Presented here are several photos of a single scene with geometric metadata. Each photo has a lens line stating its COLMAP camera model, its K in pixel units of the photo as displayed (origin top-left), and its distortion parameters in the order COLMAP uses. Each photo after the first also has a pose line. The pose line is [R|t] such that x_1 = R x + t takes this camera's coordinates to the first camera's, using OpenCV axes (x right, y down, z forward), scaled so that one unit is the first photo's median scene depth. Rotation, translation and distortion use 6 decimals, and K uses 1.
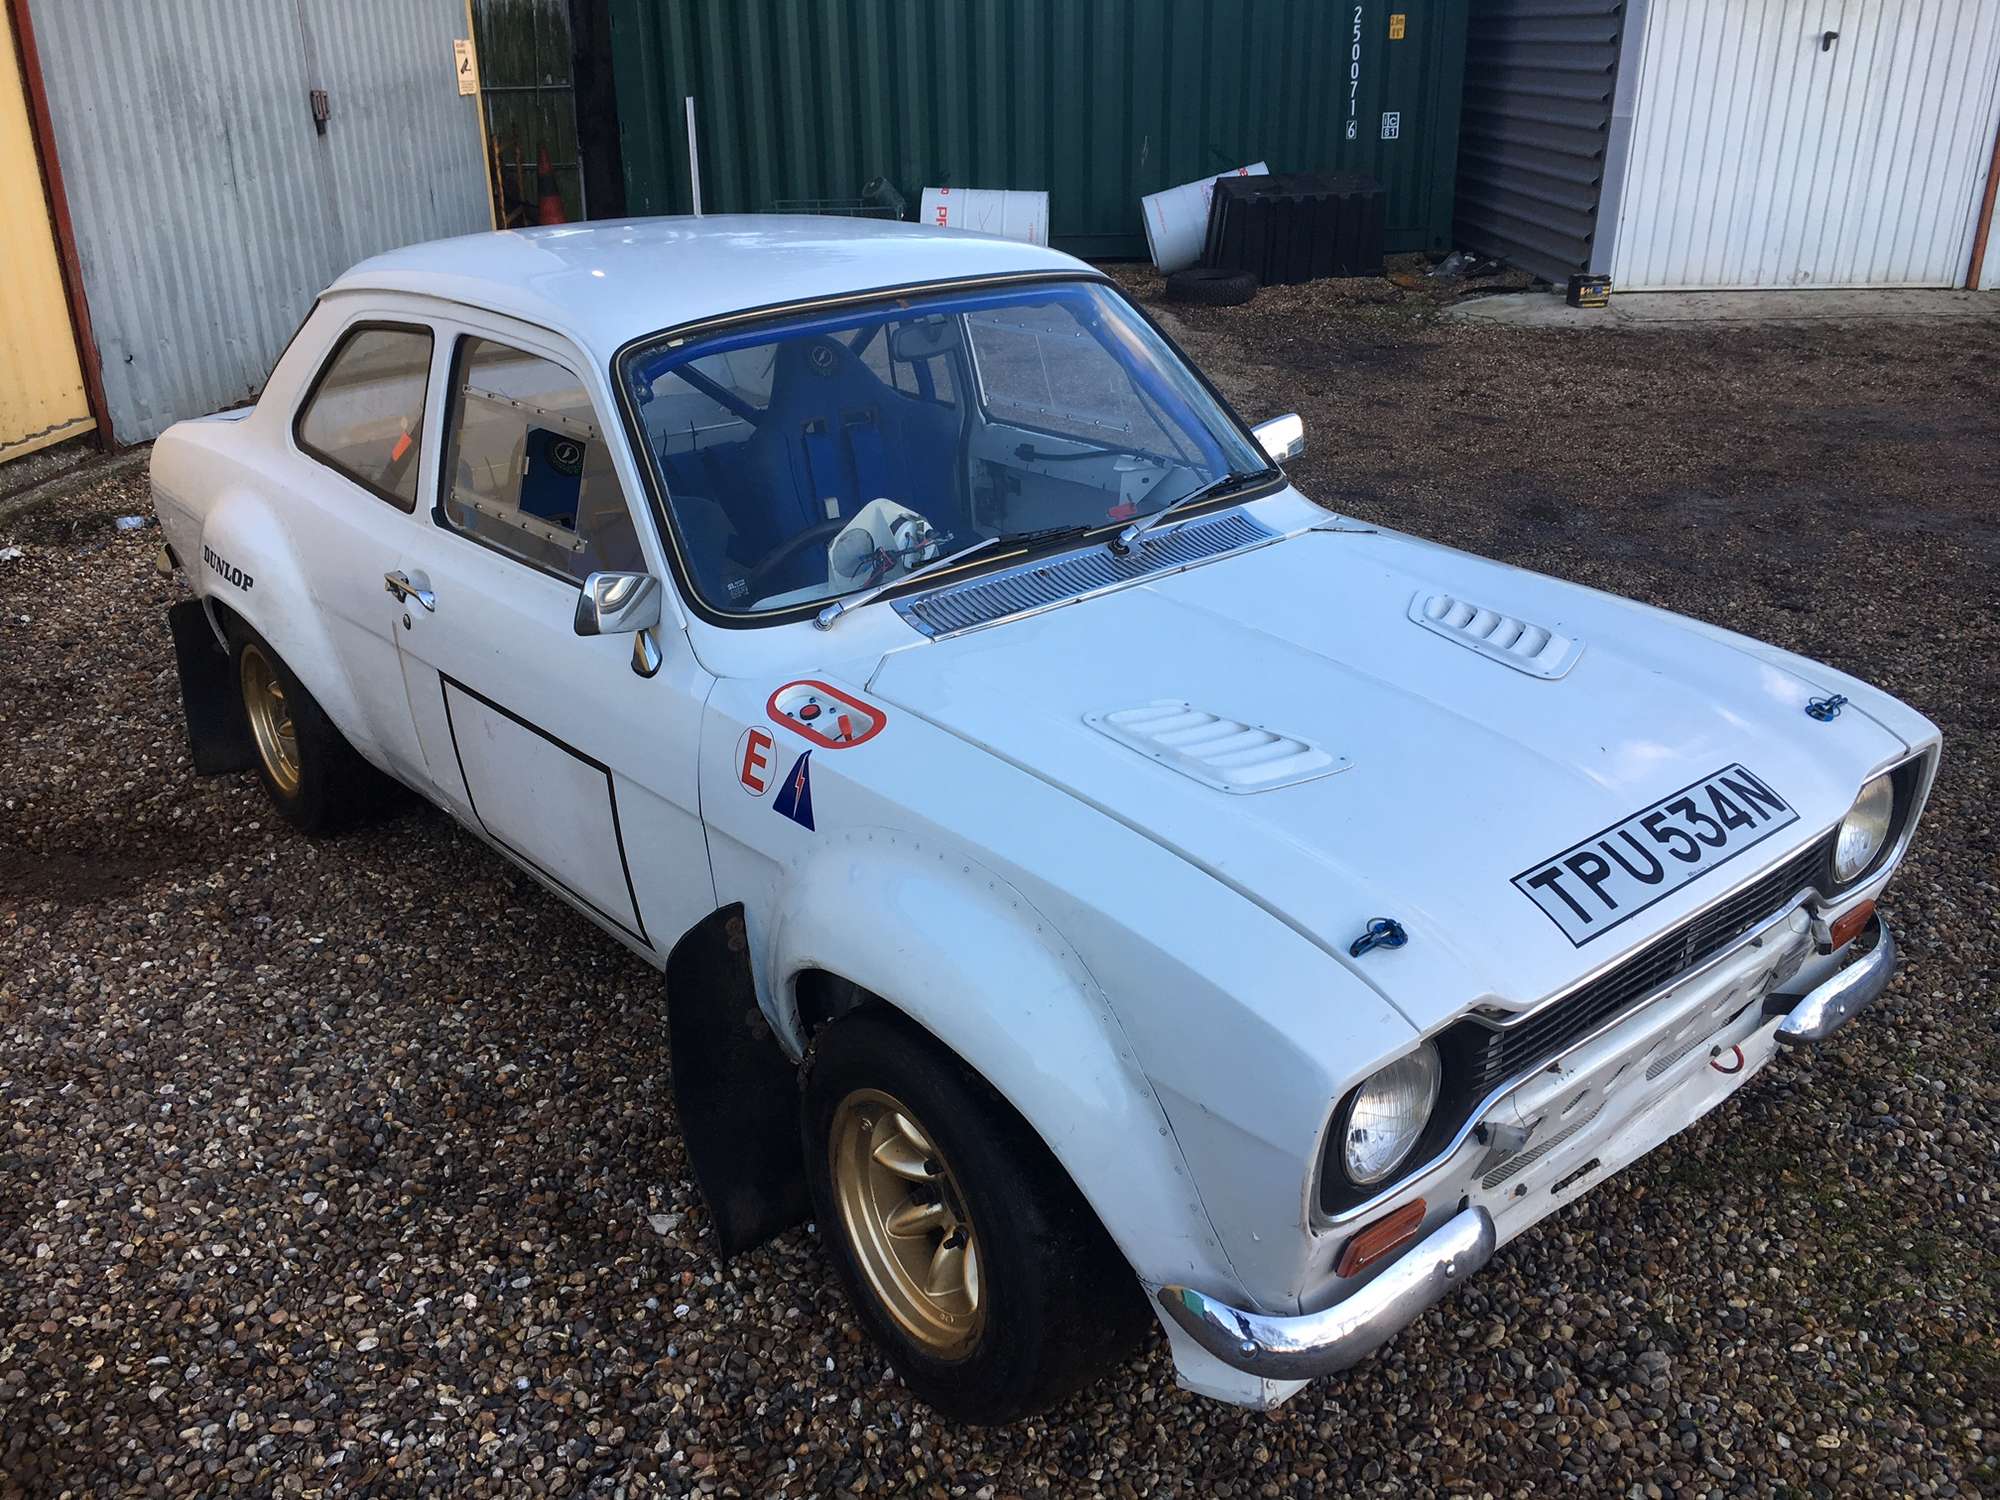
lens RADIAL K [[1693.0, 0, 999.3], [0, 1693.0, 736.5], [0, 0, 1]] dist [0.081959, -0.112702]
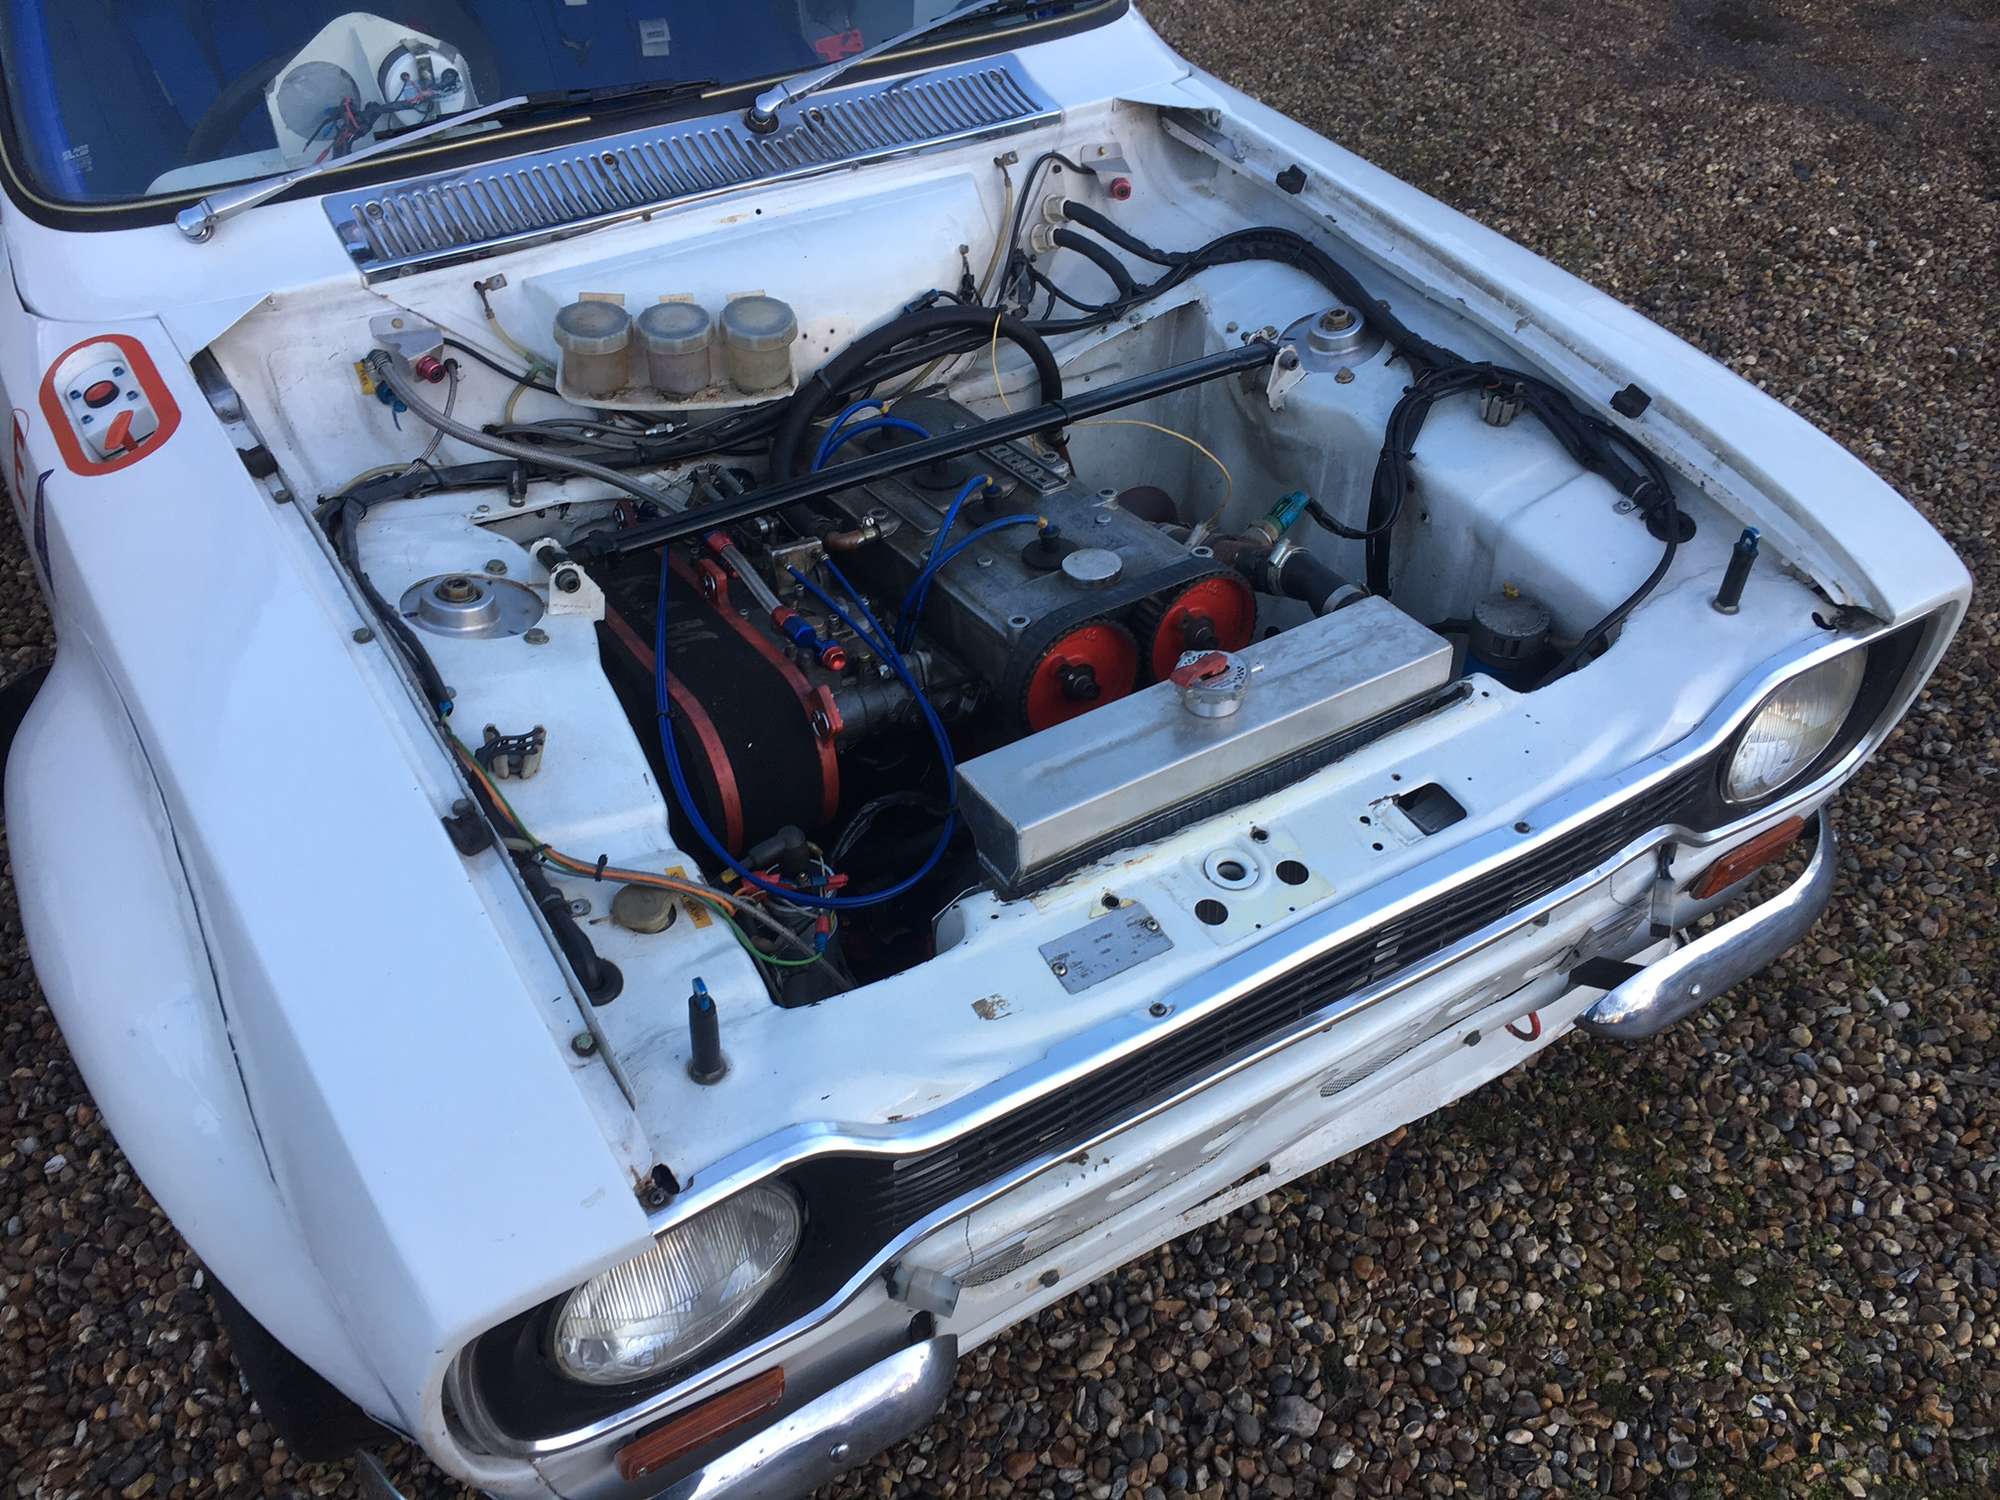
lens RADIAL K [[1688.1, 0, 1000.0], [0, 1688.1, 750.0], [0, 0, 1]] dist [0.086192, -0.120708]
pose [[0.989734, 0.109701, -0.091604, 0.282053], [-0.075758, 0.946197, 0.314599, -0.111330], [0.121187, -0.304429, 0.944794, 0.388930]]
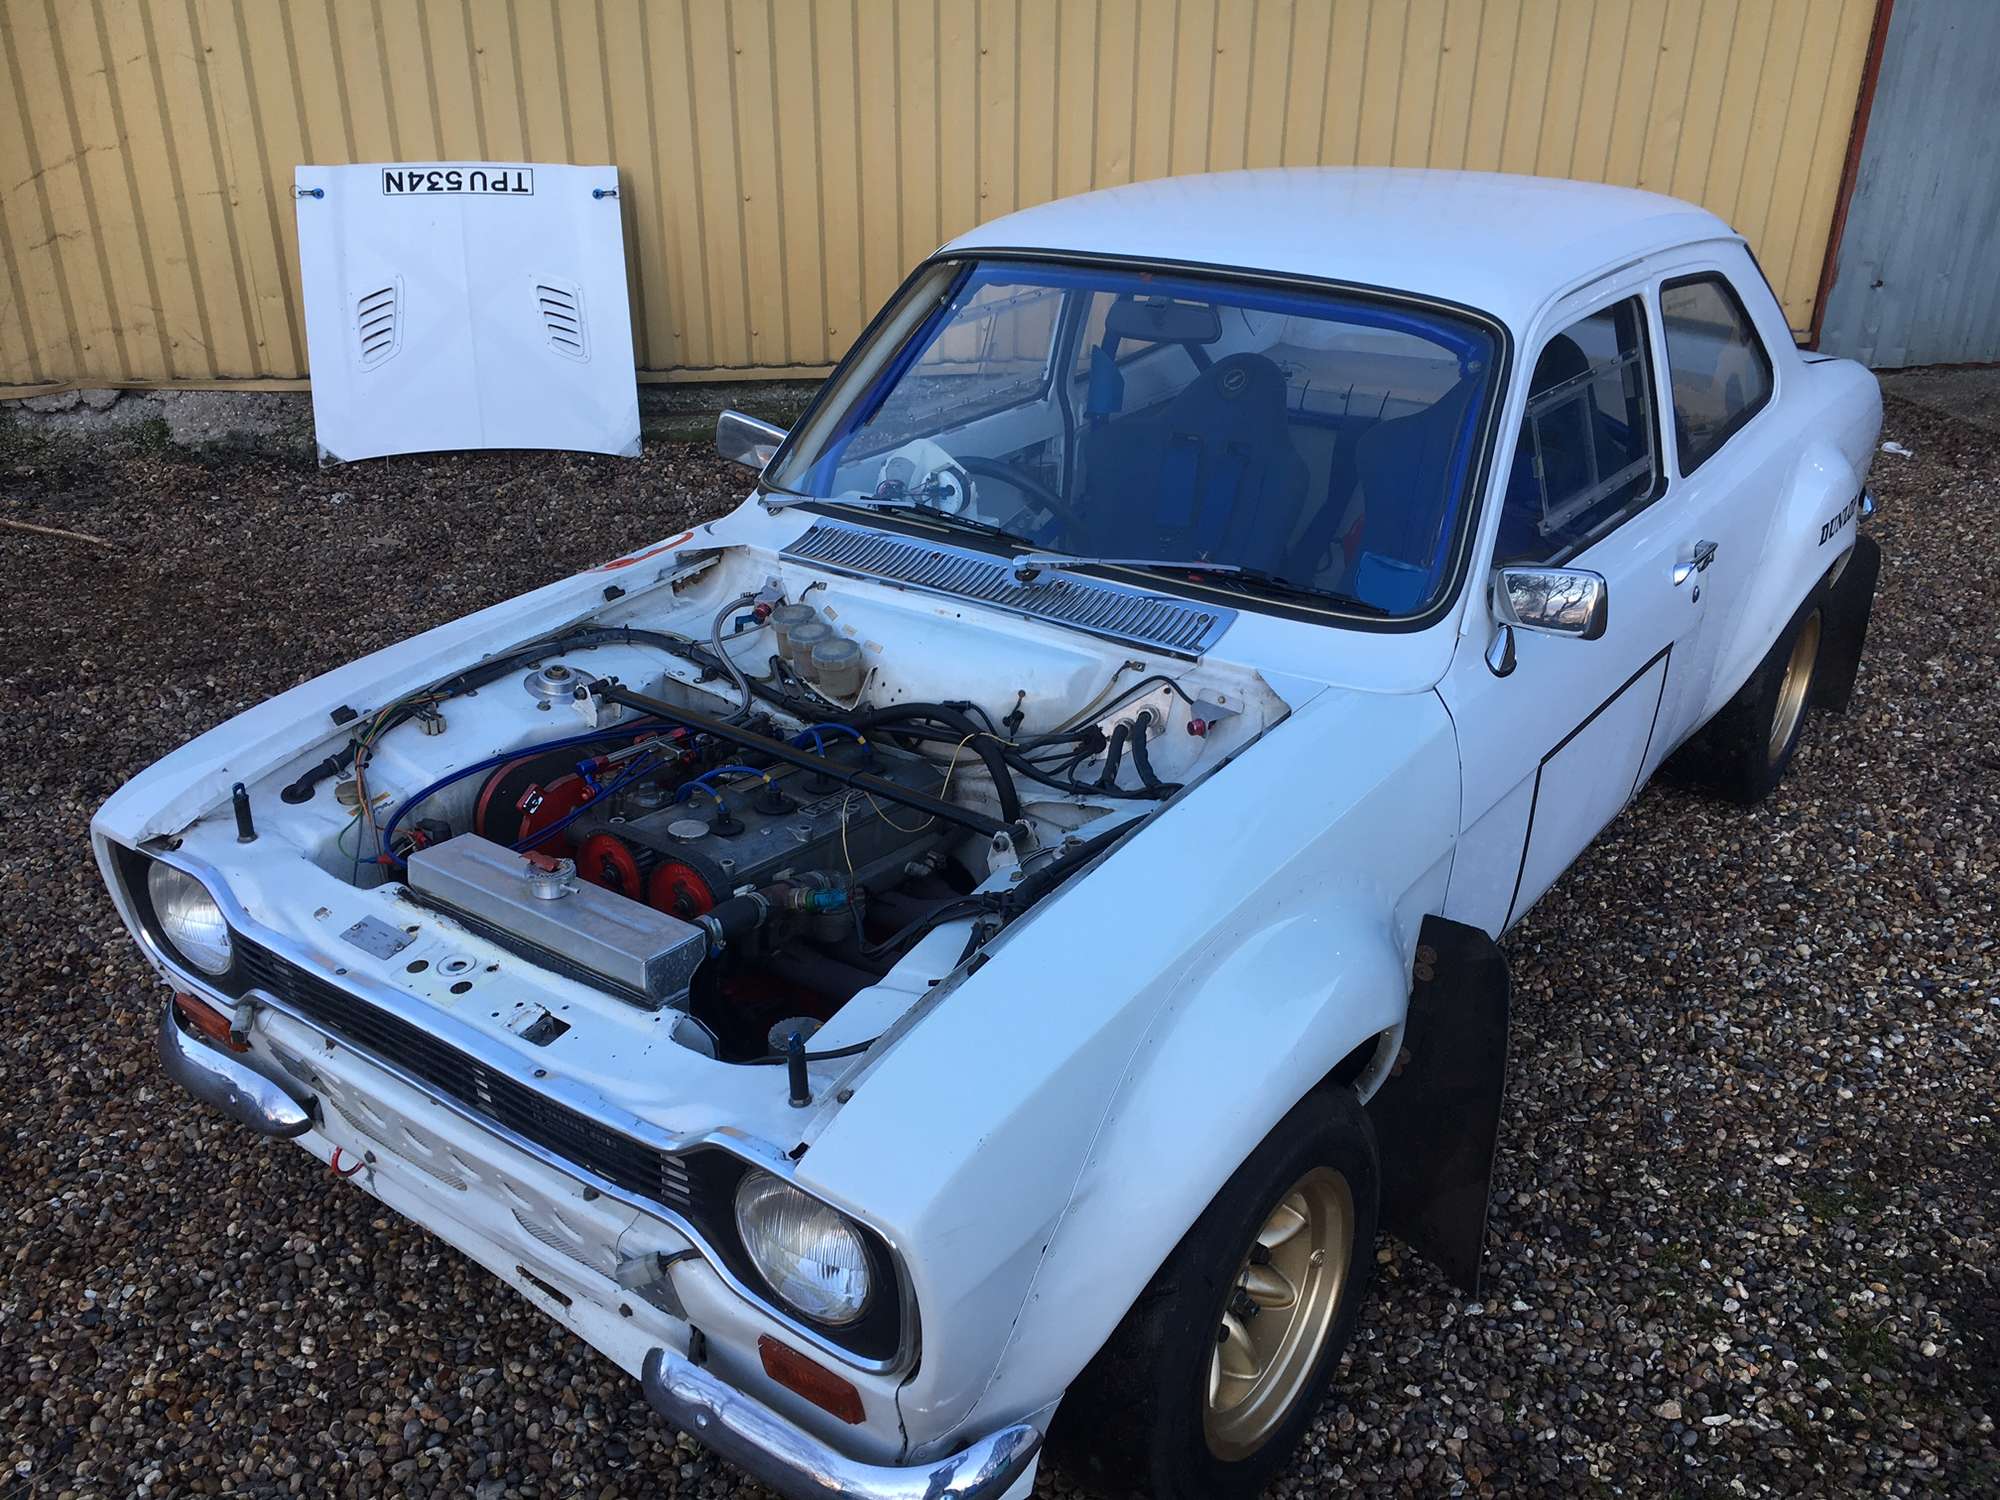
lens RADIAL K [[1688.1, 0, 1000.0], [0, 1688.1, 750.0], [0, 0, 1]] dist [0.086192, -0.120708]
pose [[0.237709, 0.427714, -0.872098, 1.031277], [-0.372655, 0.869286, 0.324760, -0.365610], [0.897008, 0.247793, 0.366027, 0.787978]]
